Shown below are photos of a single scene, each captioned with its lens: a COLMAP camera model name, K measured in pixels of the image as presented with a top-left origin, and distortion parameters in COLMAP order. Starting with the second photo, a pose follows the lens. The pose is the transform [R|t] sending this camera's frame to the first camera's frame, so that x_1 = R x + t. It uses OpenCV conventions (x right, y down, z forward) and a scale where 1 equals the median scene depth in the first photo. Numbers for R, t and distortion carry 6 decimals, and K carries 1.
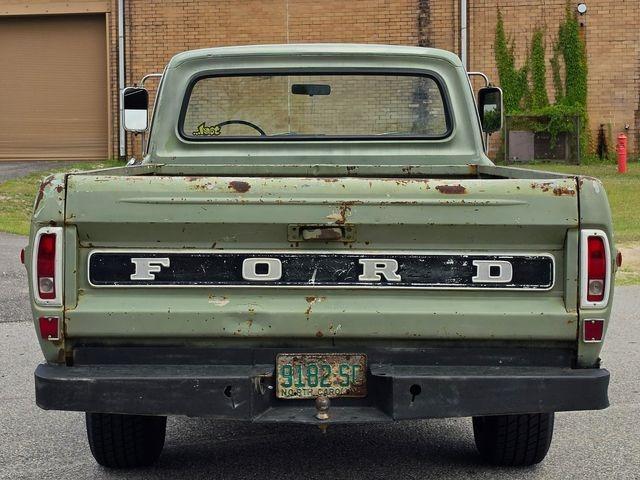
lens RADIAL K [[1339.3, 0, 327.2], [0, 1339.3, 176.0], [0, 0, 1]] dist [0.248082, -0.821111]
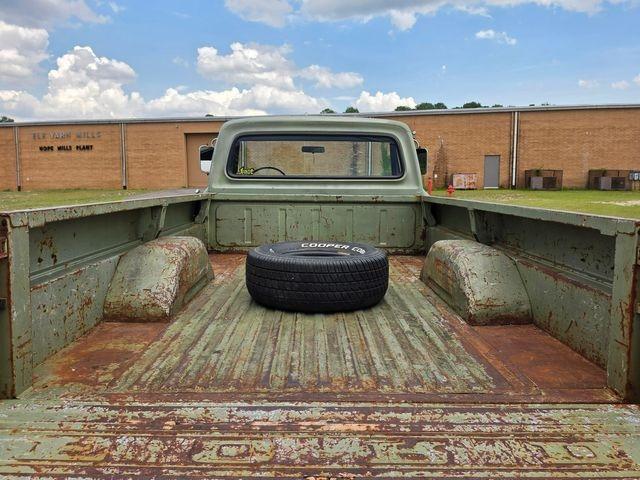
lens RADIAL K [[466.1, 0, 322.4], [0, 466.1, 213.0], [0, 0, 1]] dist [0.105828, -0.167590]
pose [[0.999895, 0.009751, 0.010699, -0.010272], [-0.010180, 0.999114, 0.040839, -0.014535], [-0.010292, -0.040944, 0.999108, 0.724405]]
